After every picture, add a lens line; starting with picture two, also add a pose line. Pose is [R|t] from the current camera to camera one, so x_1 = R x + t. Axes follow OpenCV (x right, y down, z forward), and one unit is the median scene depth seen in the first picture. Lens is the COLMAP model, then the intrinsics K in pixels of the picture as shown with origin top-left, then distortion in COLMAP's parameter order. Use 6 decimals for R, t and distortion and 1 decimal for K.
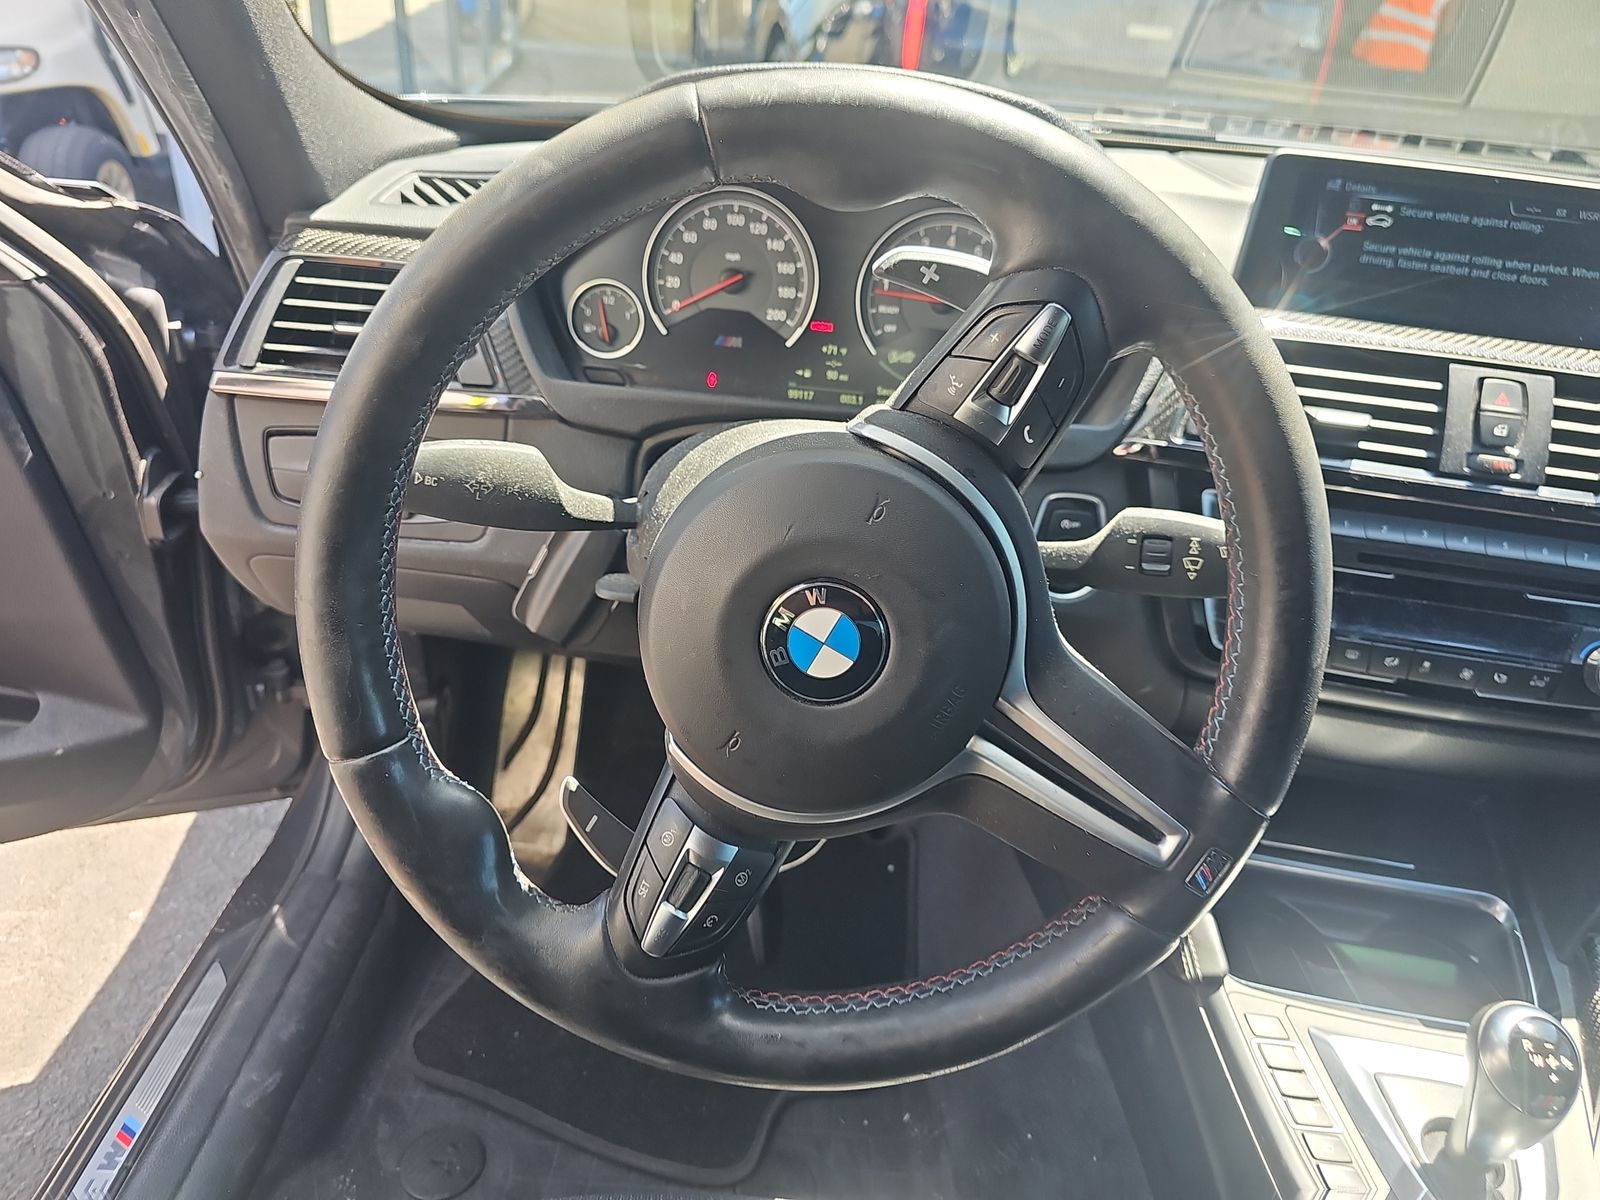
lens RADIAL K [[1065.9, 0, 799.1], [0, 1065.9, 580.2], [0, 0, 1]] dist [0.004617, -0.019261]
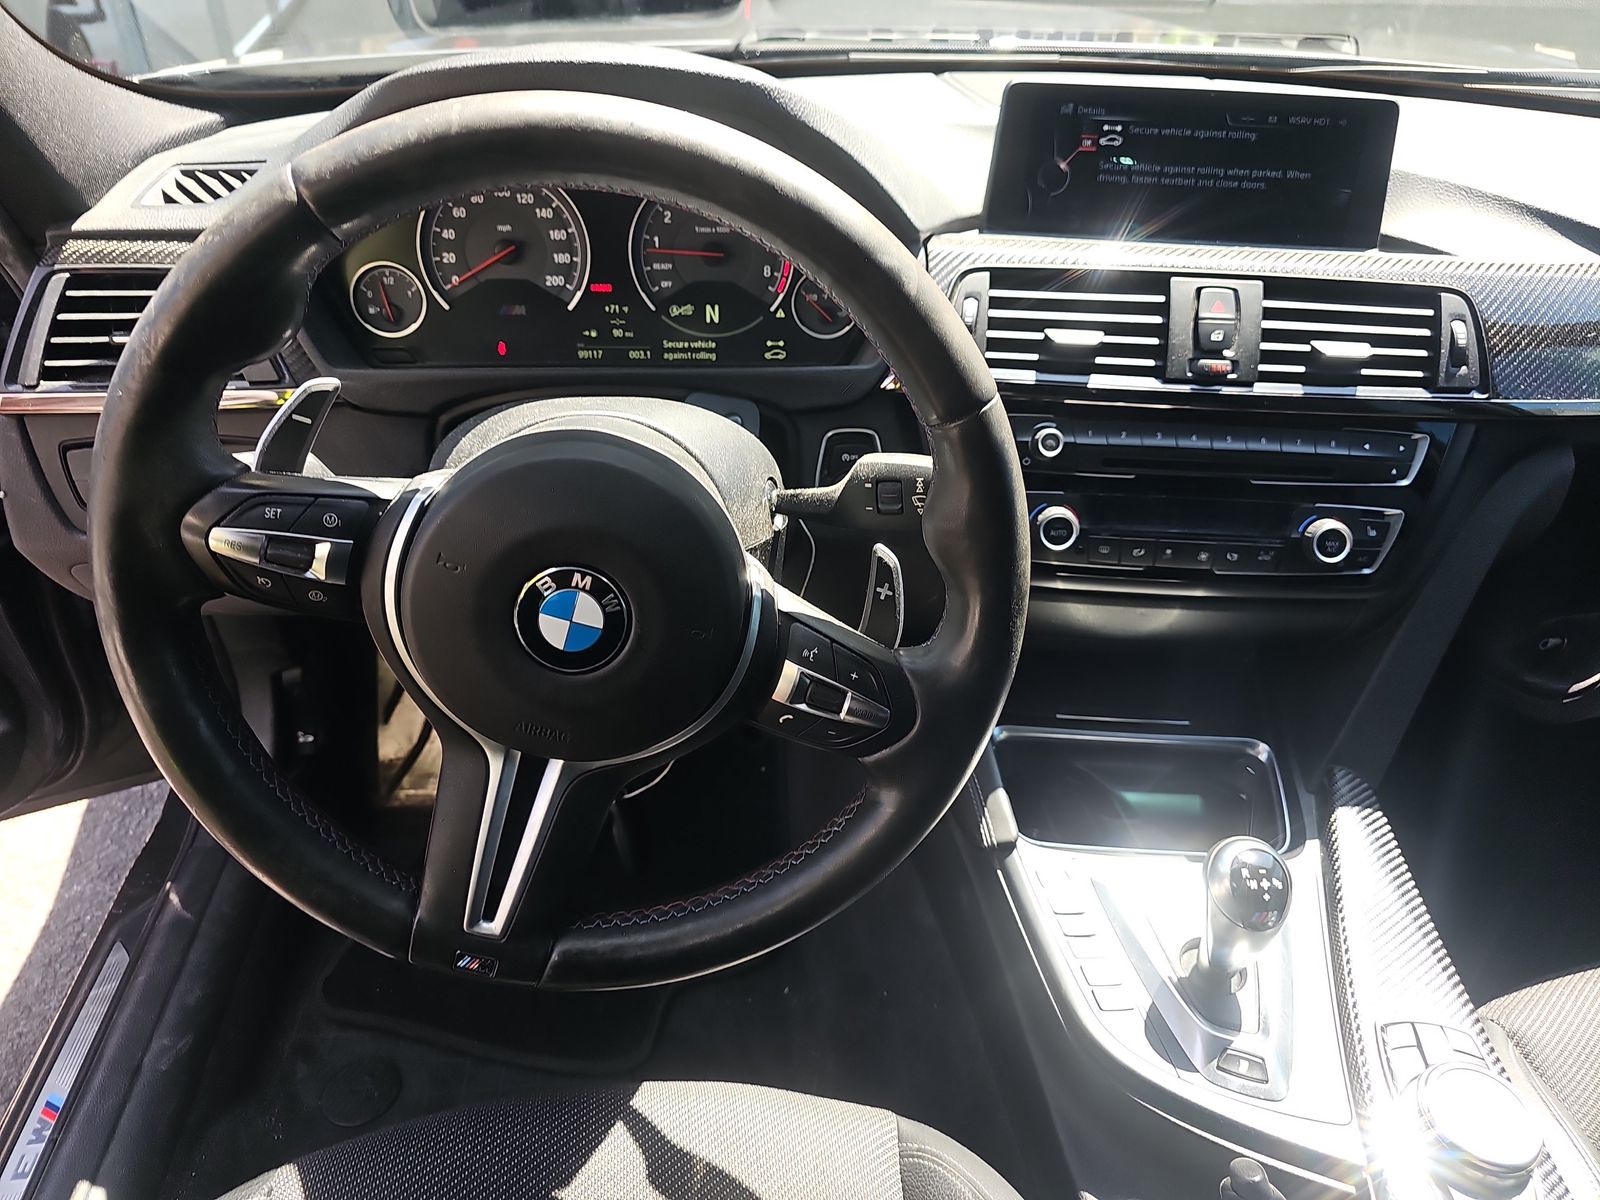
lens RADIAL K [[1065.9, 0, 799.1], [0, 1065.9, 580.2], [0, 0, 1]] dist [0.004617, -0.019261]
pose [[0.991005, -0.111215, 0.074434, 0.105437], [0.103024, 0.989008, 0.106064, -0.046288], [-0.085411, -0.097442, 0.991569, -0.079323]]
